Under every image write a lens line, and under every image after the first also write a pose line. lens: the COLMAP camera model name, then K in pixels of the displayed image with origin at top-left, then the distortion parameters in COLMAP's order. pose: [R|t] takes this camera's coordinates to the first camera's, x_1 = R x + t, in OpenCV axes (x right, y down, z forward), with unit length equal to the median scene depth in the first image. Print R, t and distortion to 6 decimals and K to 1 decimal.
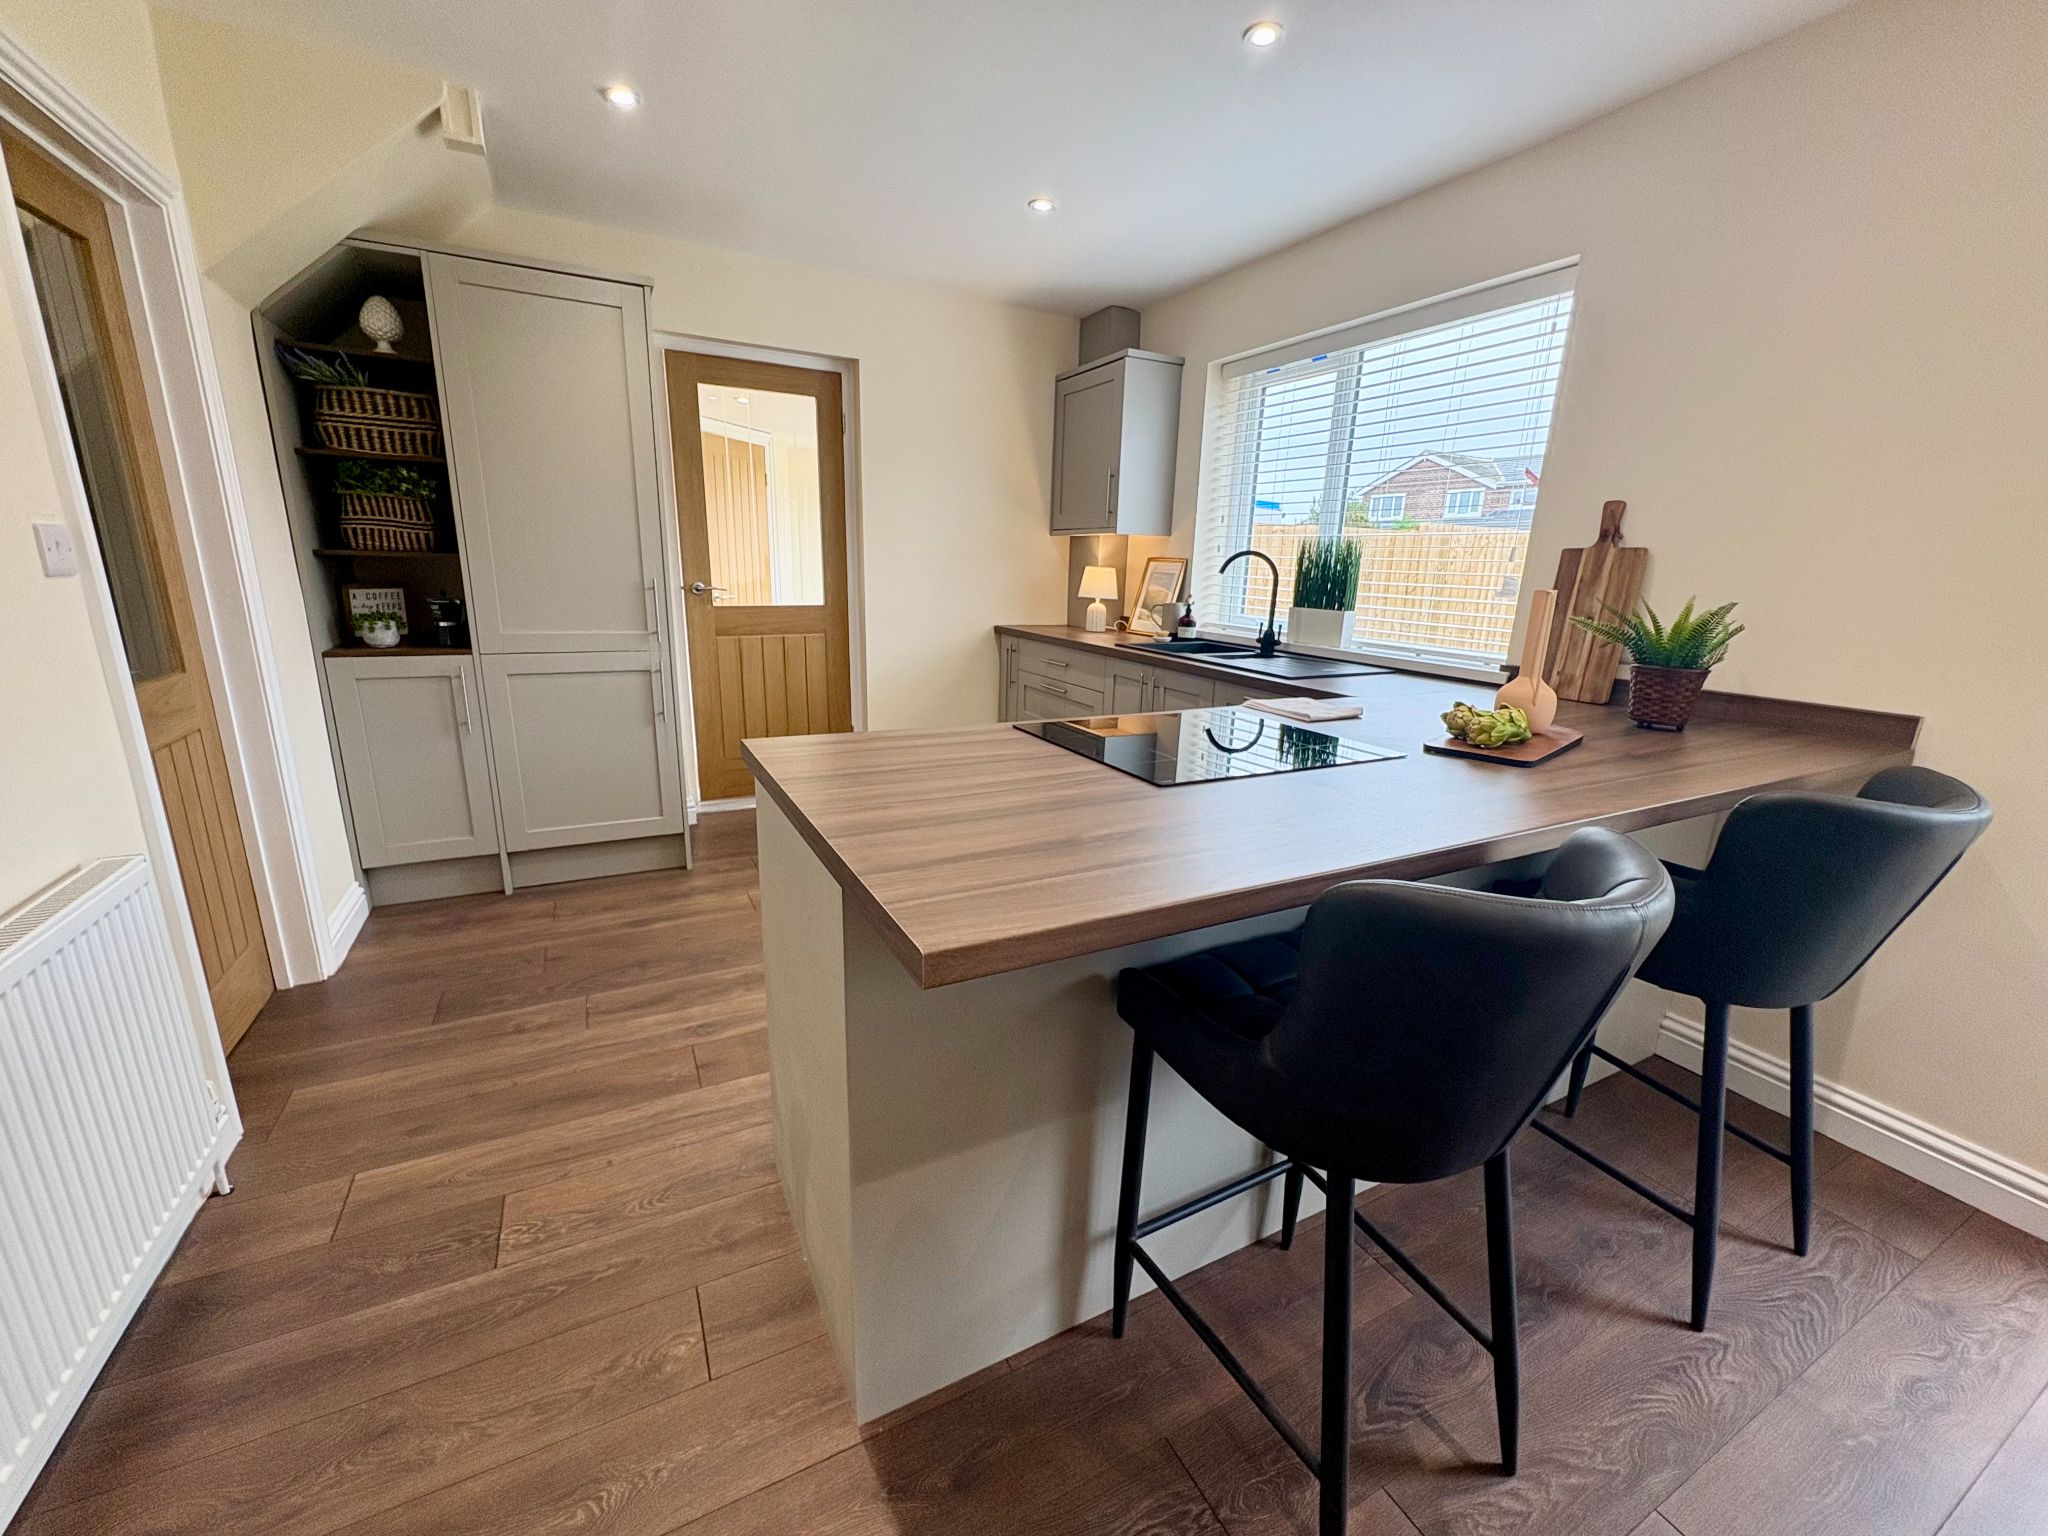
lens RADIAL K [[812.6, 0, 1026.2], [0, 812.6, 771.4], [0, 0, 1]] dist [0.000570, 0.000080]
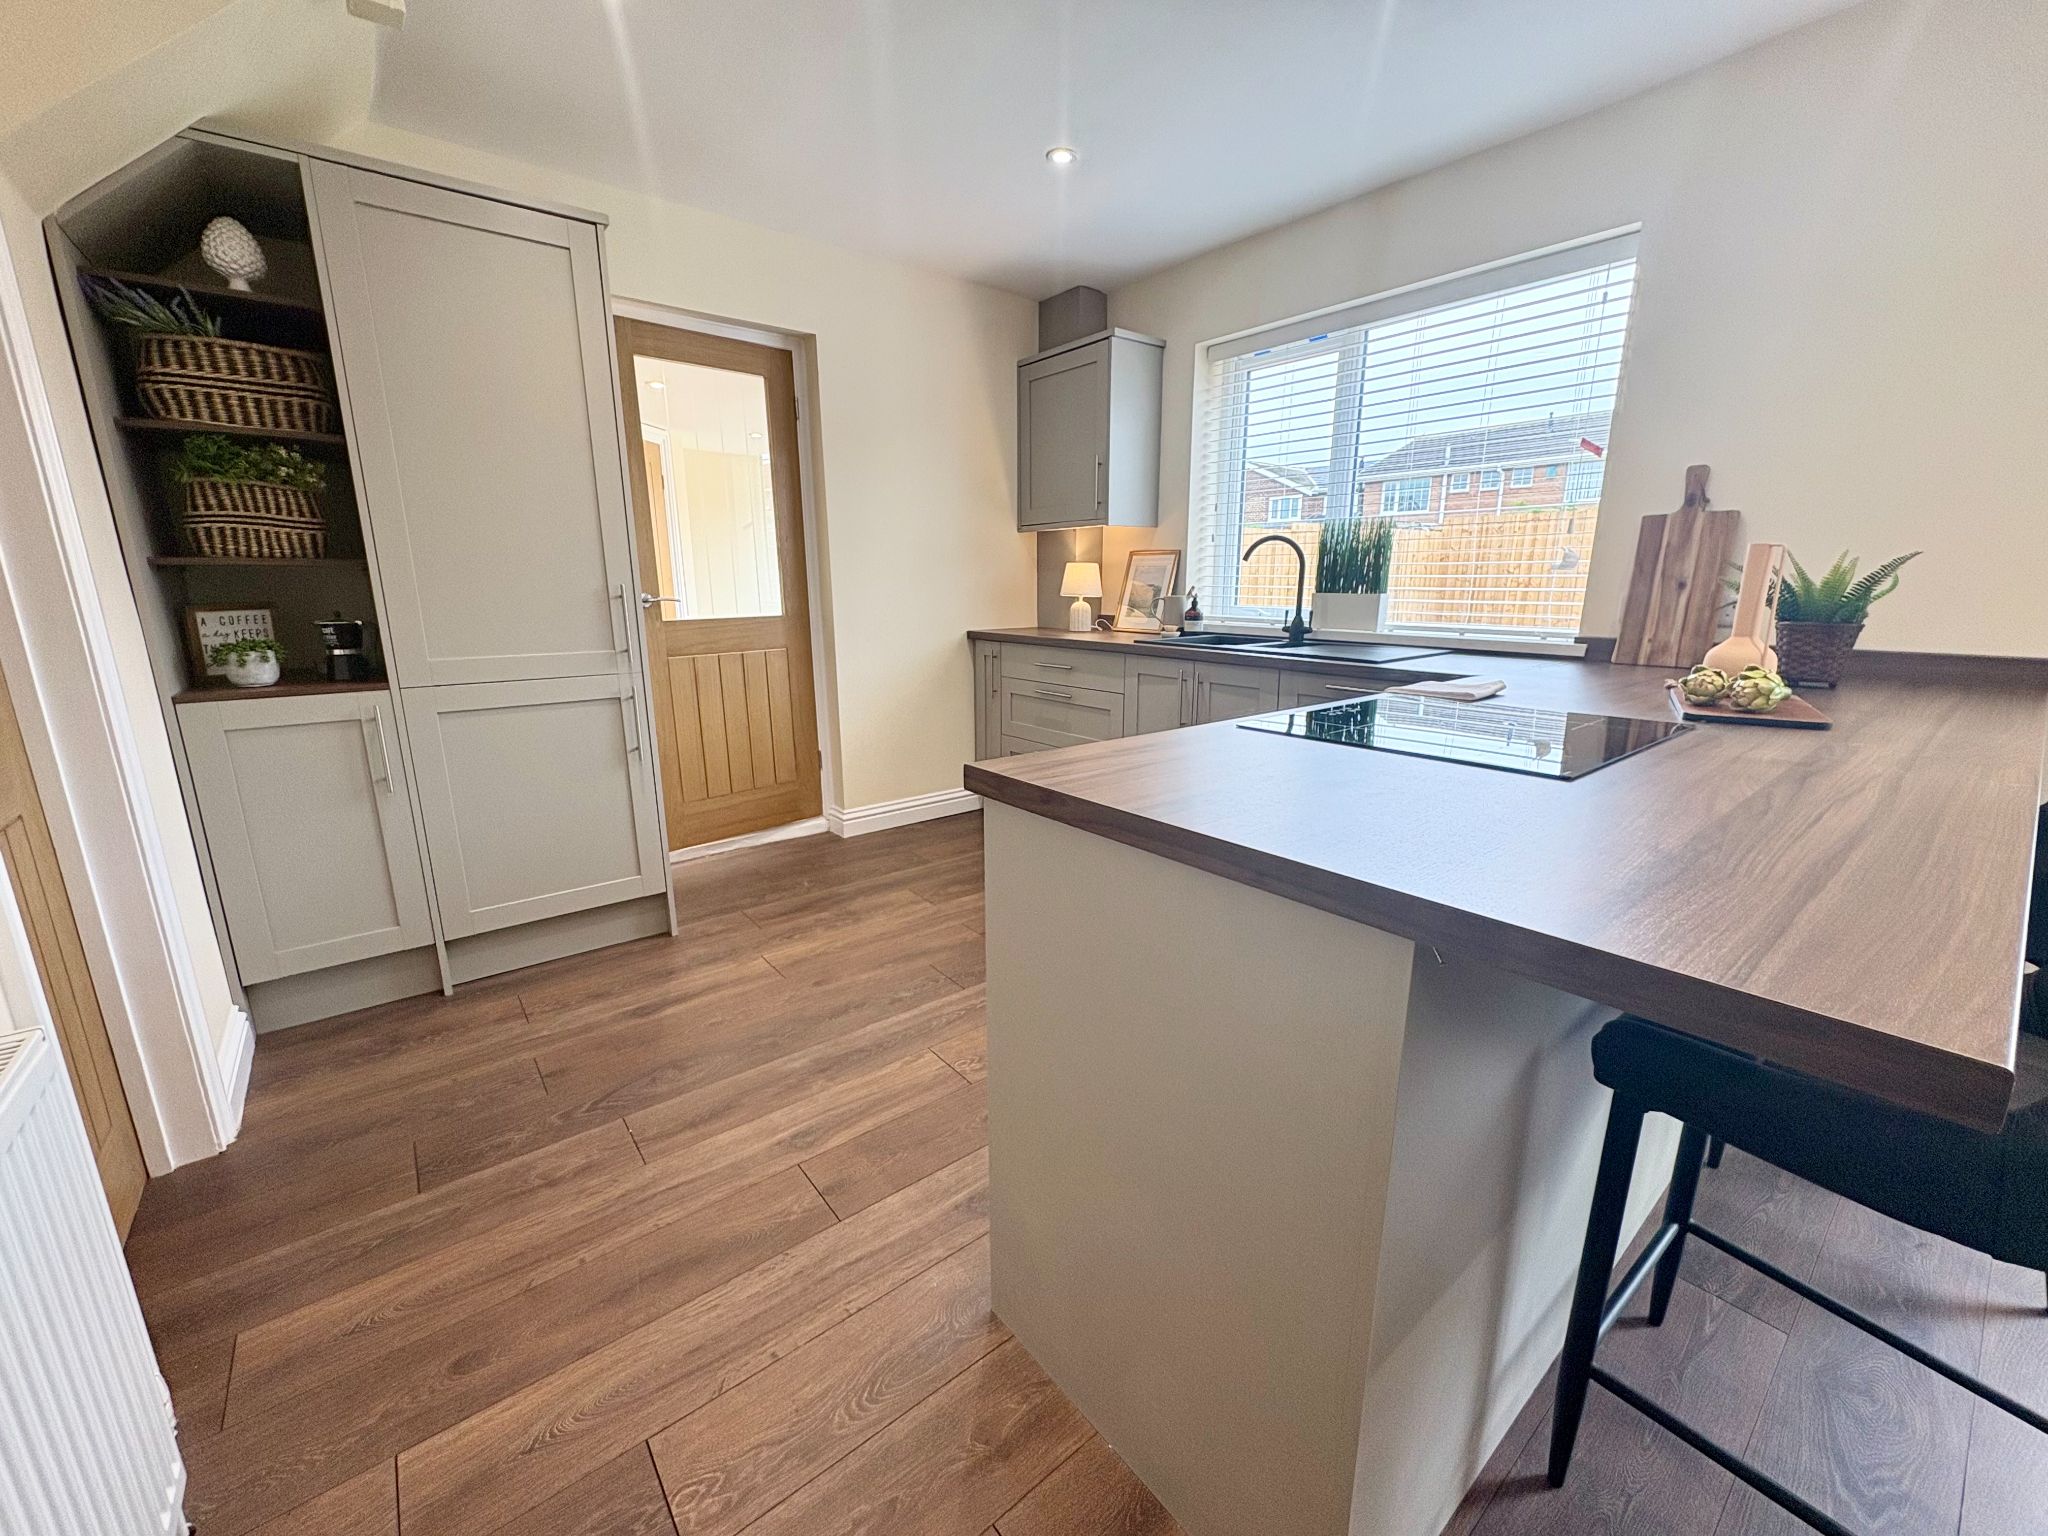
lens RADIAL K [[812.6, 0, 1024.4], [0, 812.6, 768.7], [0, 0, 1]] dist [0.000570, 0.000080]
pose [[0.980718, -0.076197, 0.179960, -0.237706], [0.079836, 0.996722, -0.013057, -0.011800], [-0.178376, 0.027173, 0.983587, 0.140279]]
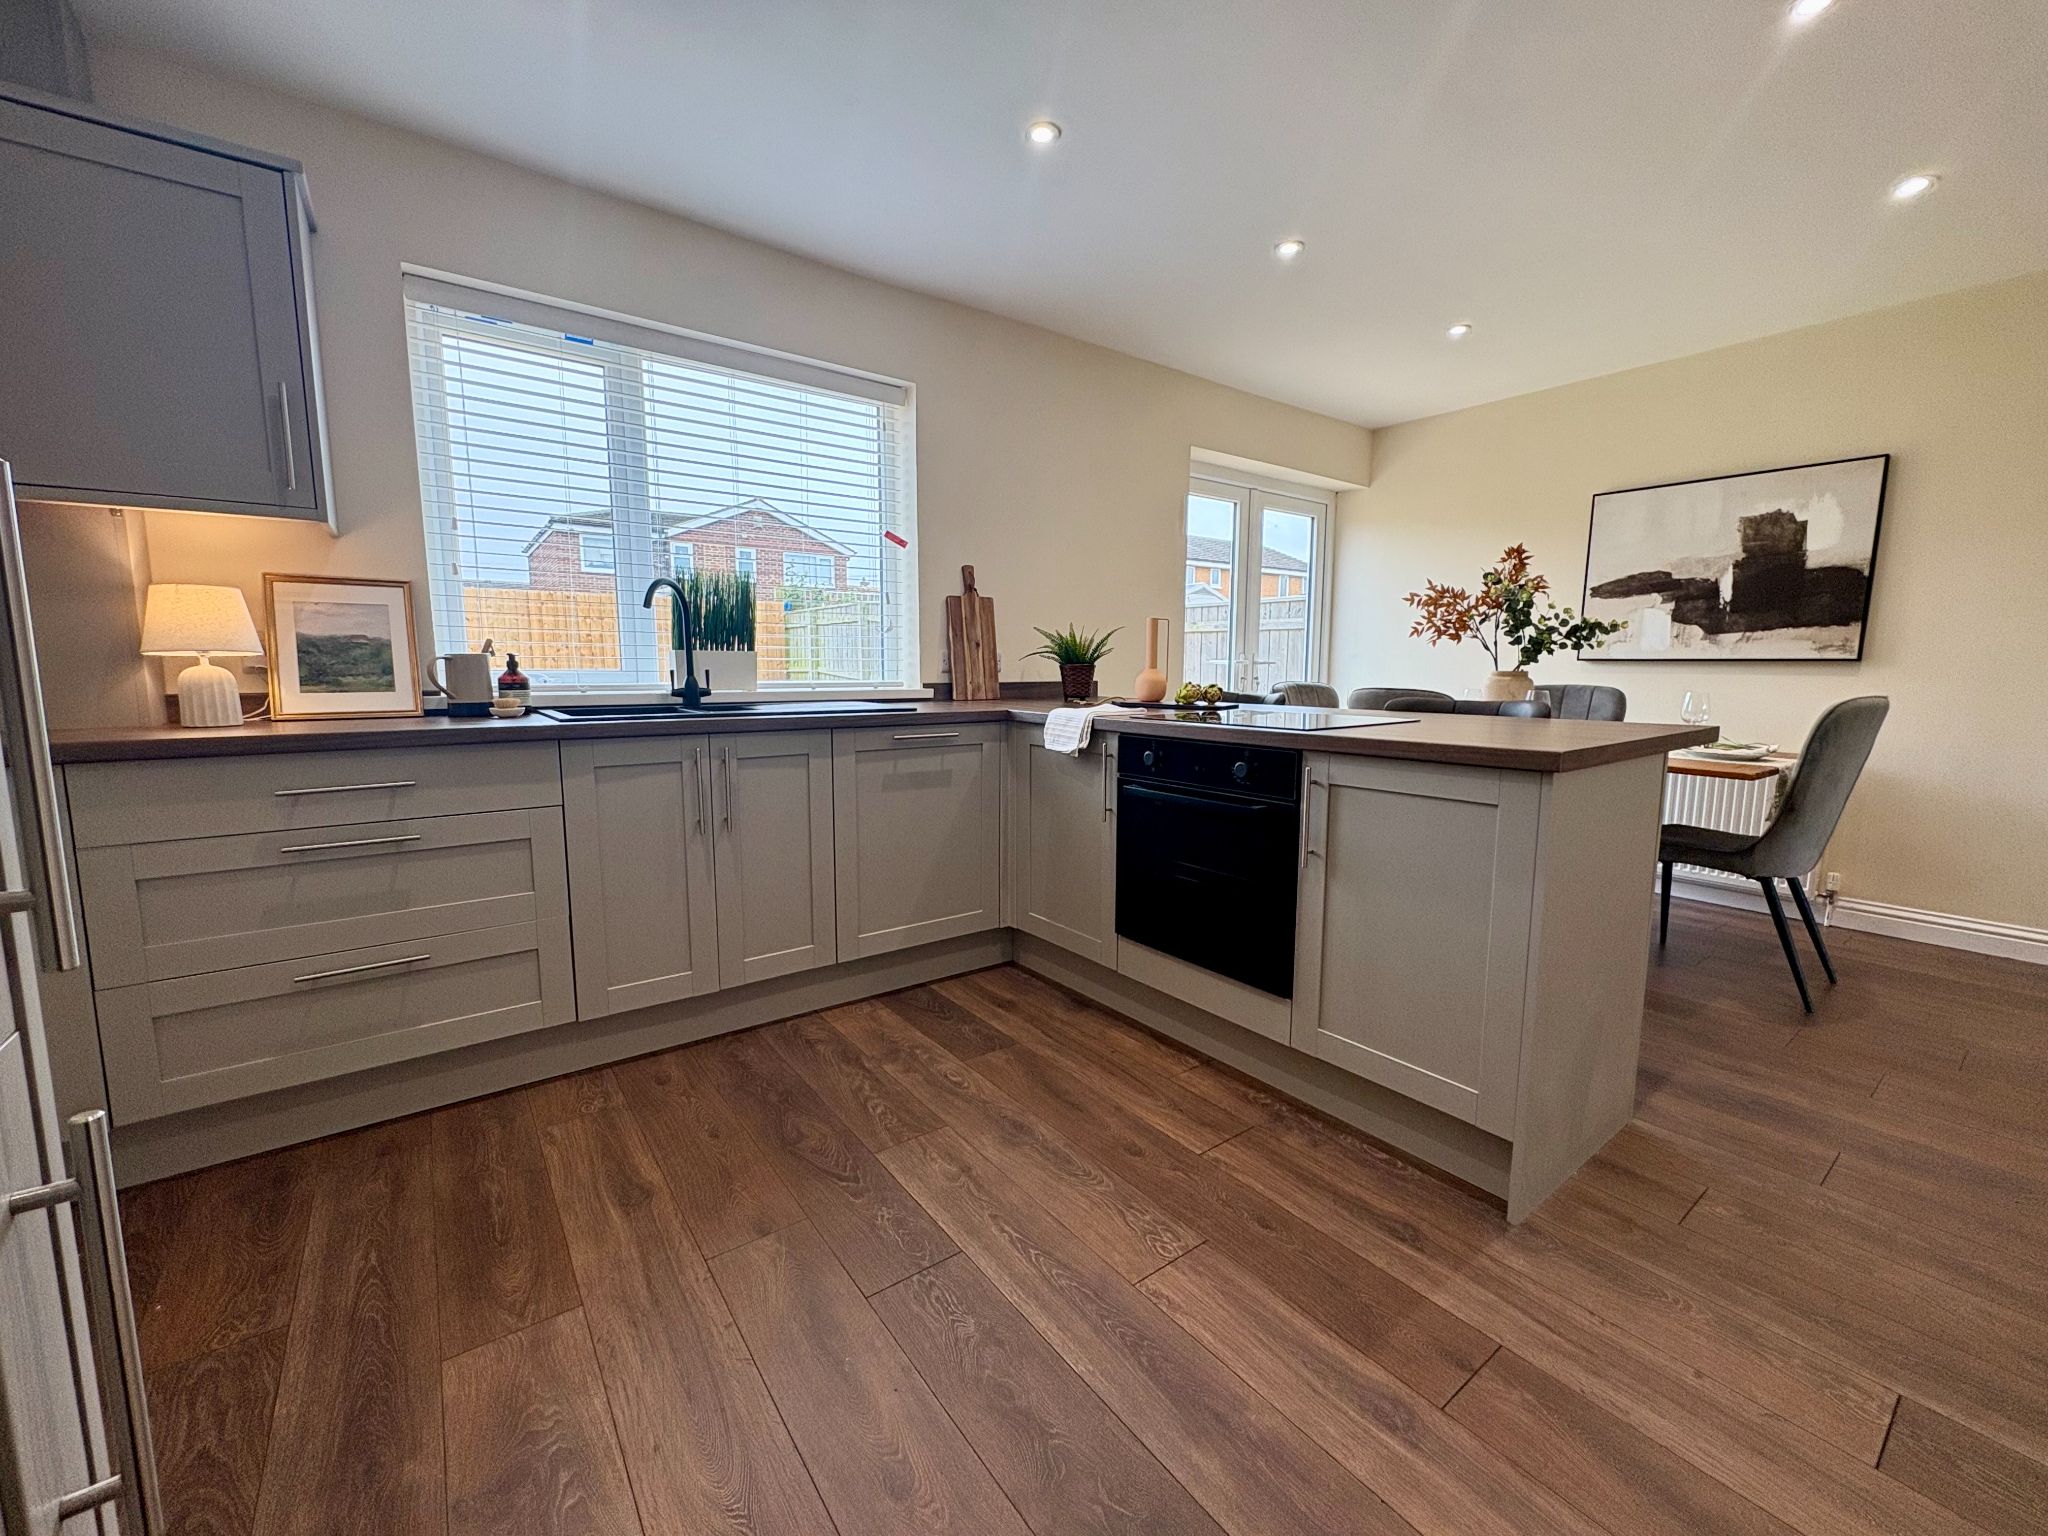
lens RADIAL K [[812.6, 0, 1017.3], [0, 812.6, 771.0], [0, 0, 1]] dist [0.000570, 0.000080]
pose [[-0.154742, -0.160273, 0.974868, -0.642231], [0.241070, 0.950801, 0.194582, -0.194679], [-0.958092, 0.265121, -0.108492, 0.940343]]
